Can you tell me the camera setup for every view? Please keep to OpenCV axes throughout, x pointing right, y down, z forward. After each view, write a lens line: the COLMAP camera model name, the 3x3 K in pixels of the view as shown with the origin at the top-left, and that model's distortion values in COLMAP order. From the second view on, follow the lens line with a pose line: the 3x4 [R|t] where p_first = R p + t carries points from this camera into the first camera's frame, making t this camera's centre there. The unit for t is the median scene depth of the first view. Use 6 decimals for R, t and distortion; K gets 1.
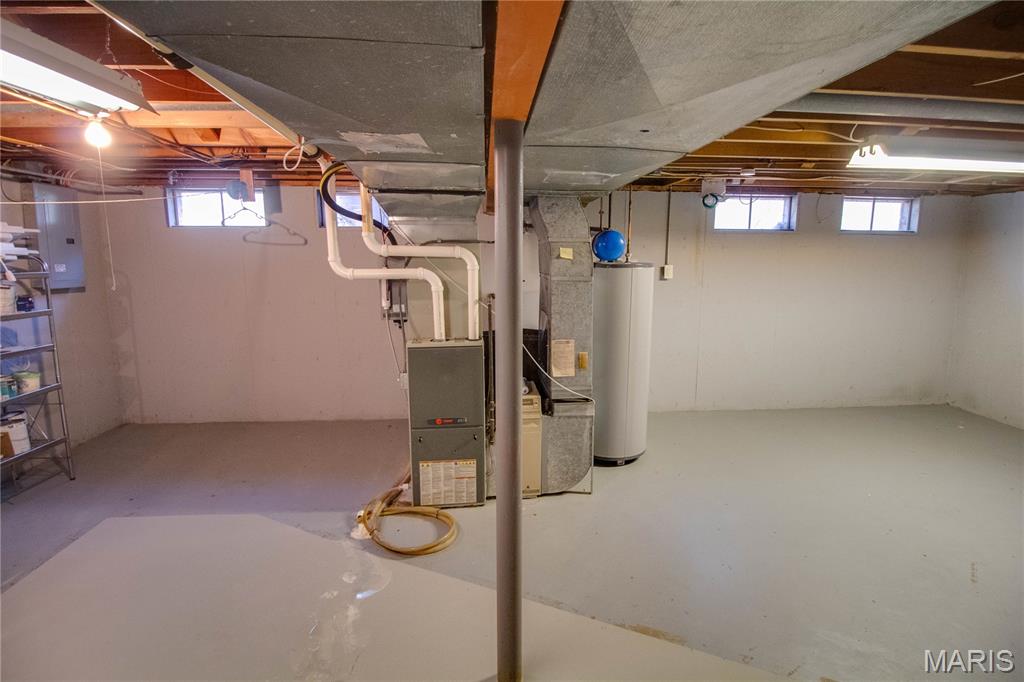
lens RADIAL K [[472.4, 0, 512.0], [0, 472.4, 341.0], [0, 0, 1]] dist [-0.008911, -0.000207]
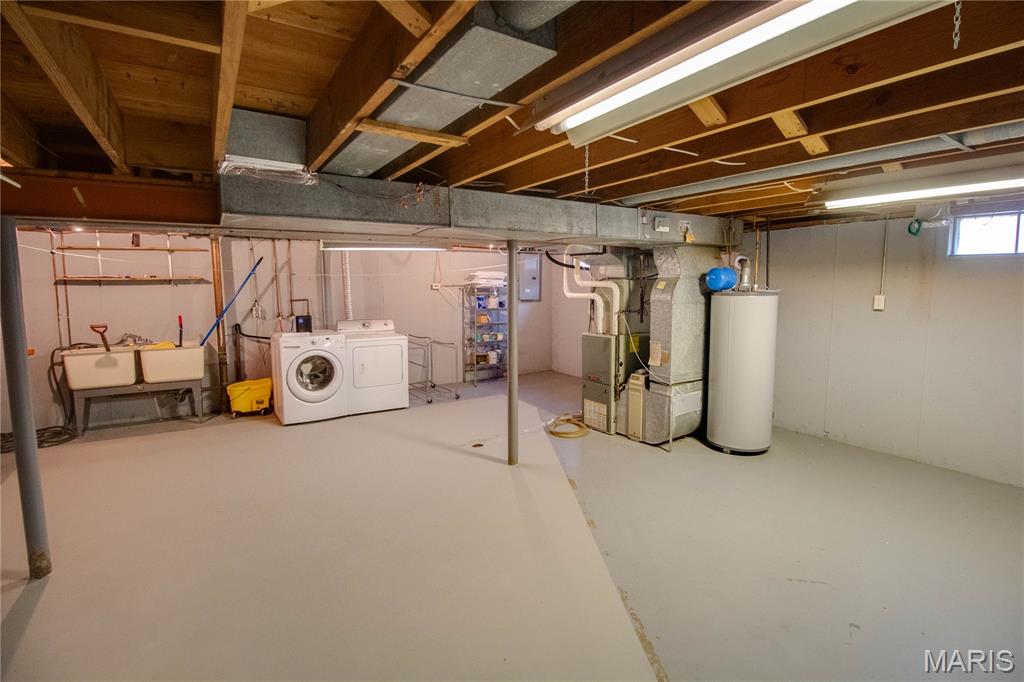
lens RADIAL K [[505.5, 0, 512.0], [0, 505.5, 341.0], [0, 0, 1]] dist [-0.001141, -0.000299]
pose [[0.443043, 0.098160, -0.891110, 1.379991], [-0.135765, 0.989870, 0.041539, -0.007759], [0.886161, 0.102578, 0.451882, -0.154003]]
